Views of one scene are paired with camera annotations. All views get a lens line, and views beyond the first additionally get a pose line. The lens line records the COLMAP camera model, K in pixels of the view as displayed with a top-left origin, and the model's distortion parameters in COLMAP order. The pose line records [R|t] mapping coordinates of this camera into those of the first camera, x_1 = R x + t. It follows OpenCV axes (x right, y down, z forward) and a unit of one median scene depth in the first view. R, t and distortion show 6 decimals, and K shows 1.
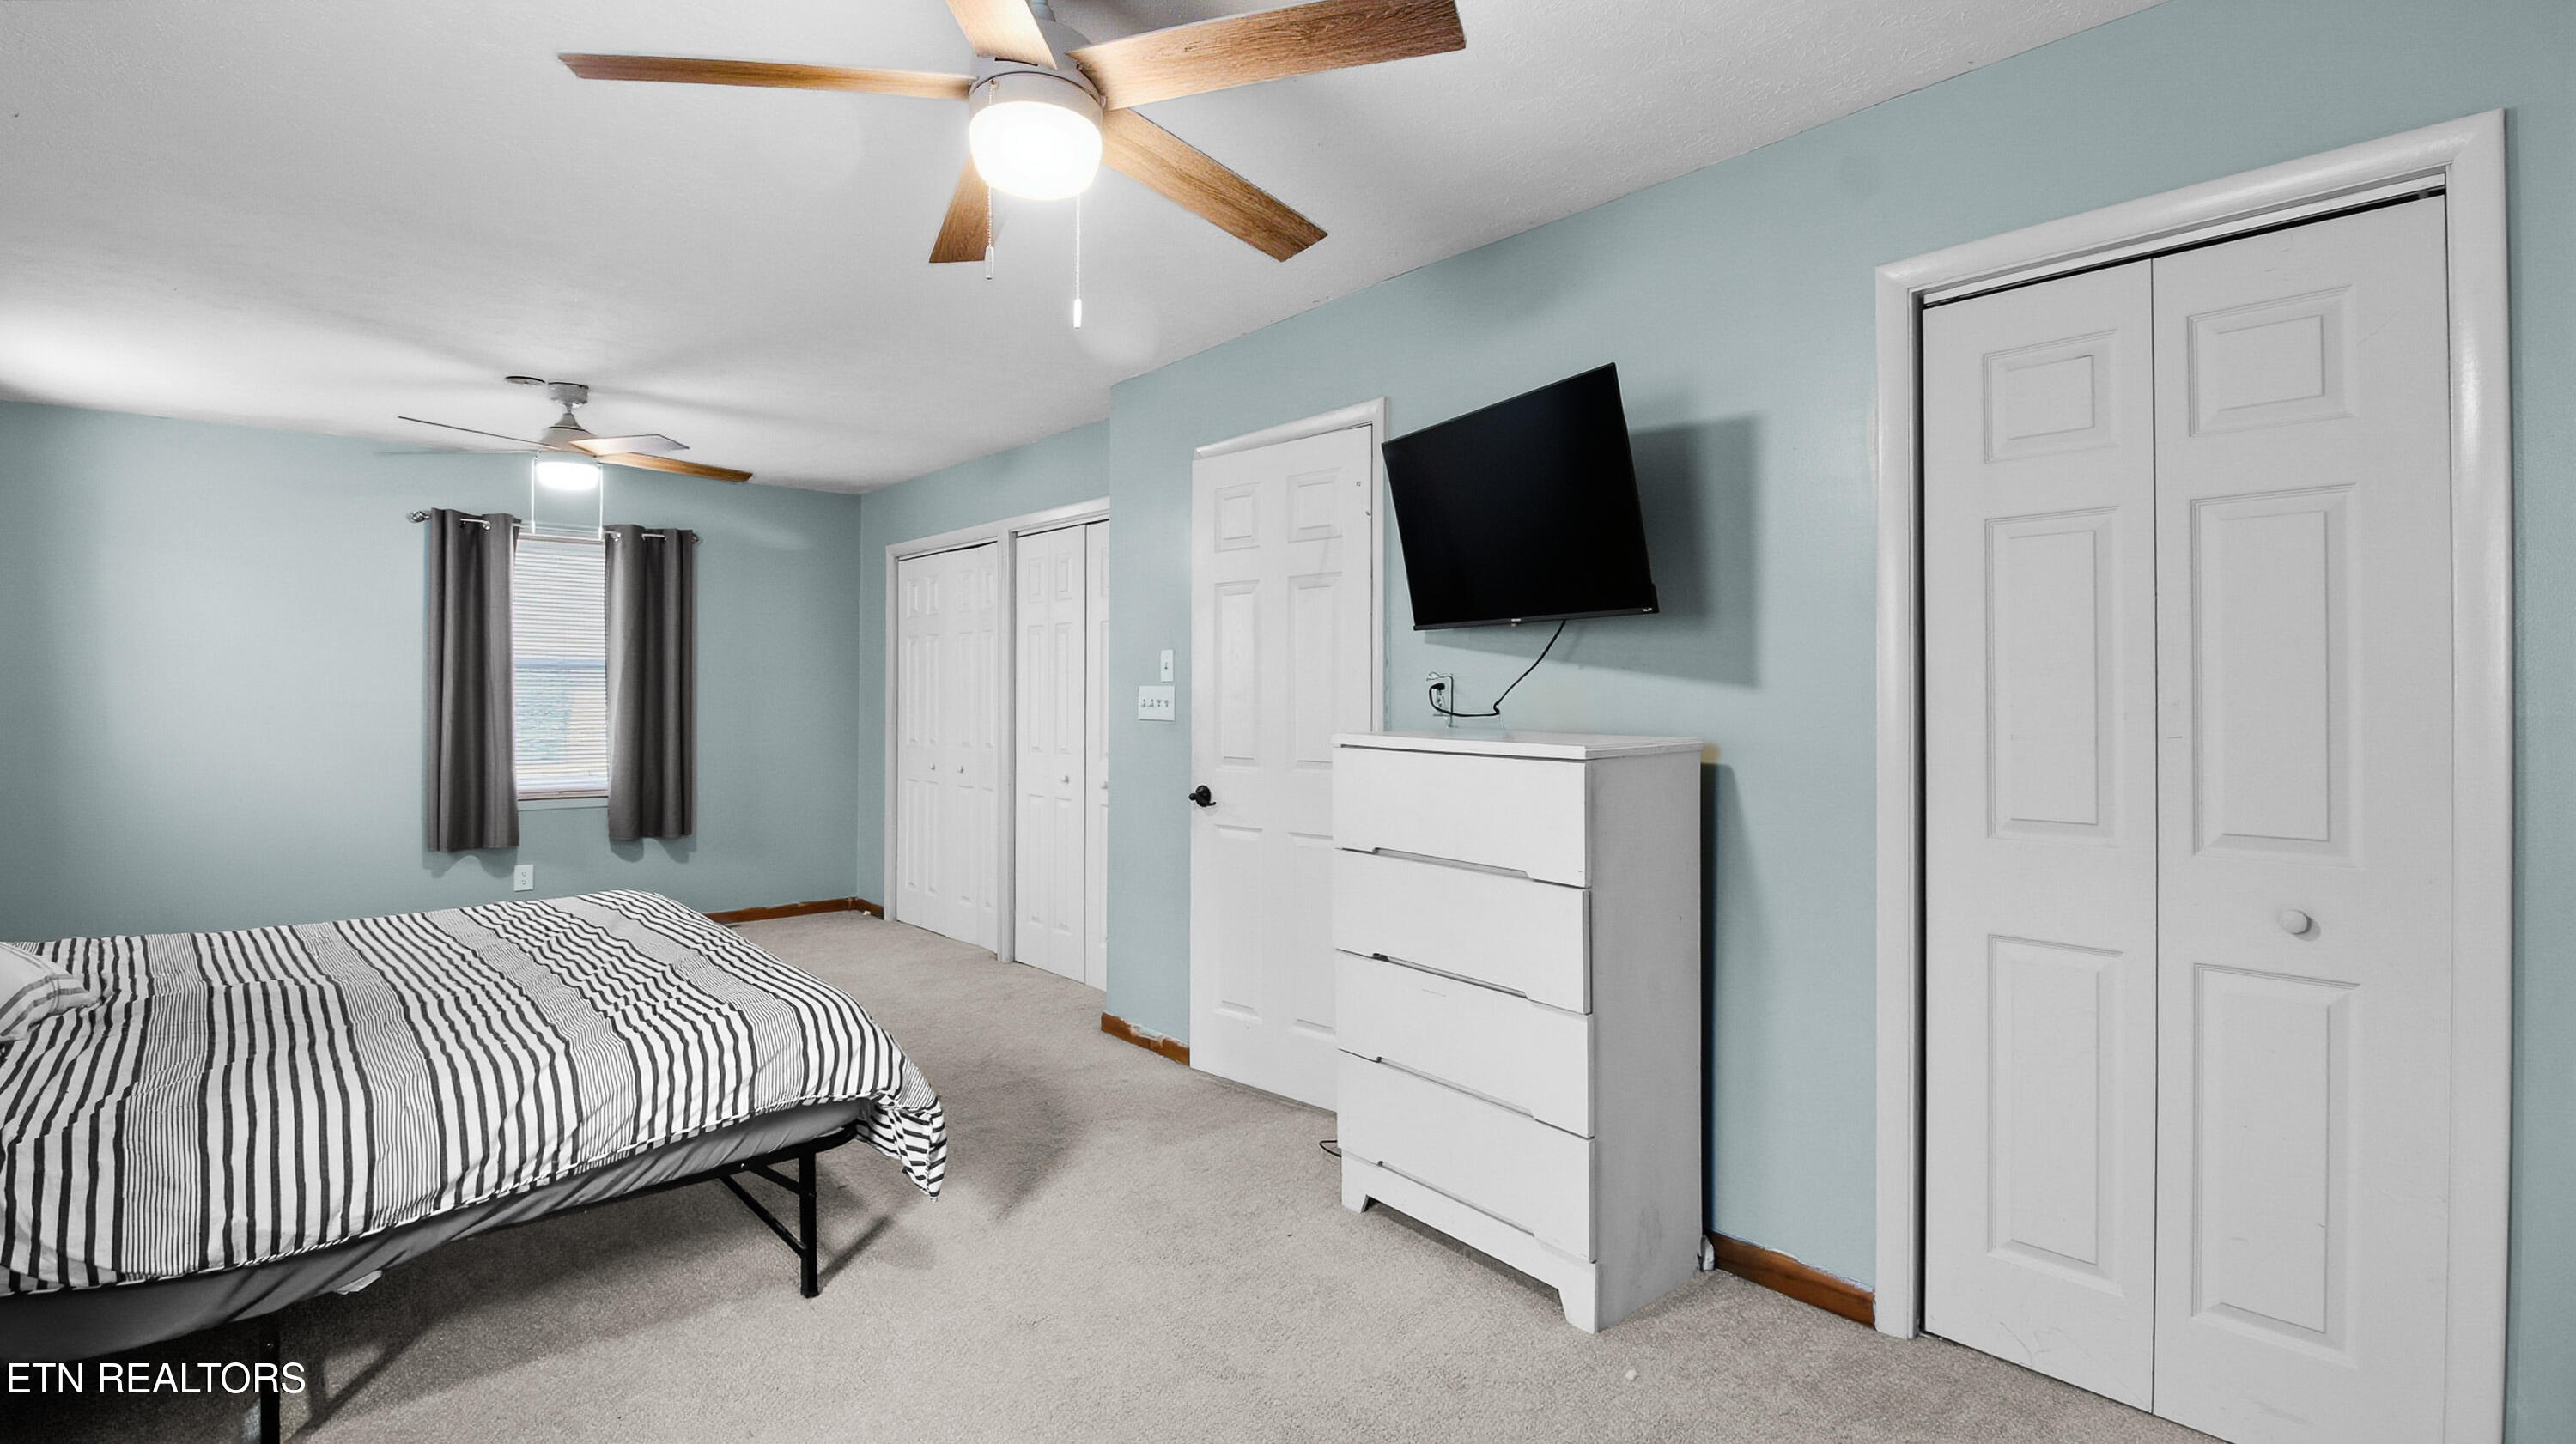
lens RADIAL K [[1205.9, 0, 1289.2], [0, 1205.9, 704.8], [0, 0, 1]] dist [-0.011597, -0.006914]
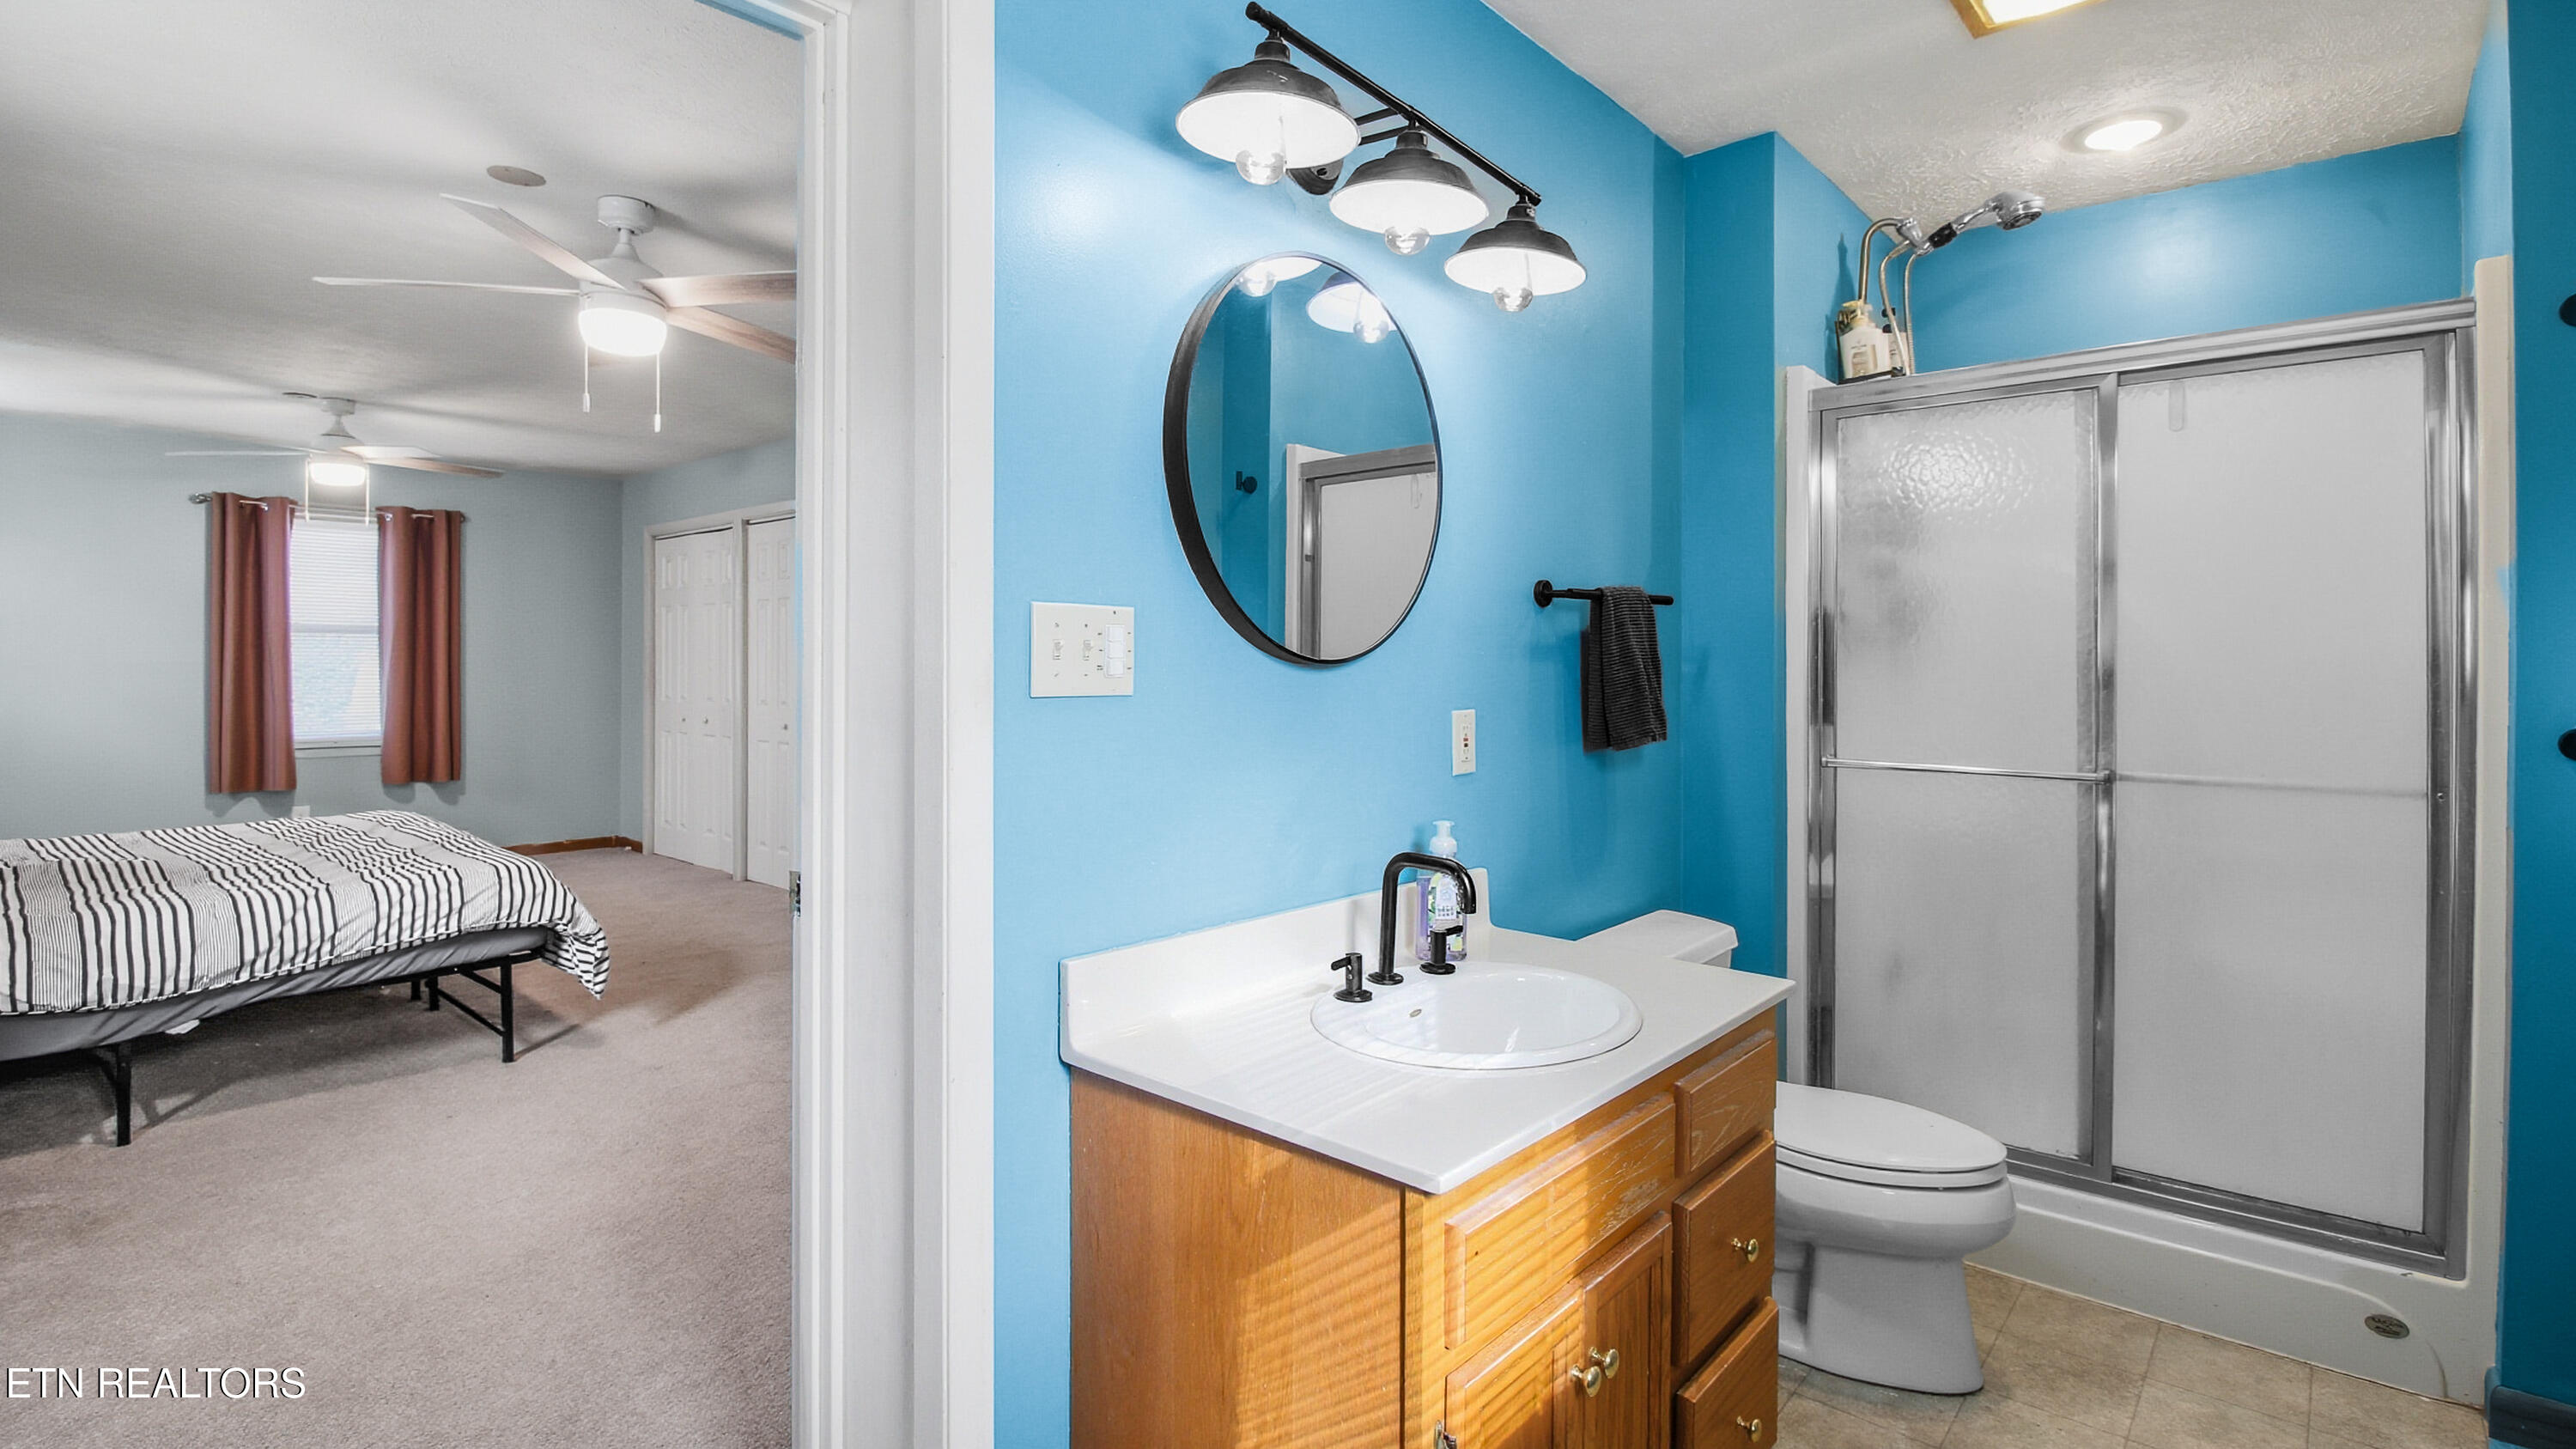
lens RADIAL K [[1206.2, 0, 1292.8], [0, 1206.2, 676.2], [0, 0, 1]] dist [-0.011597, -0.006914]
pose [[0.992325, -0.000670, 0.123656, 0.370298], [-0.000051, 0.999983, 0.005829, 0.009402], [-0.123658, -0.005790, 0.992308, -0.566983]]
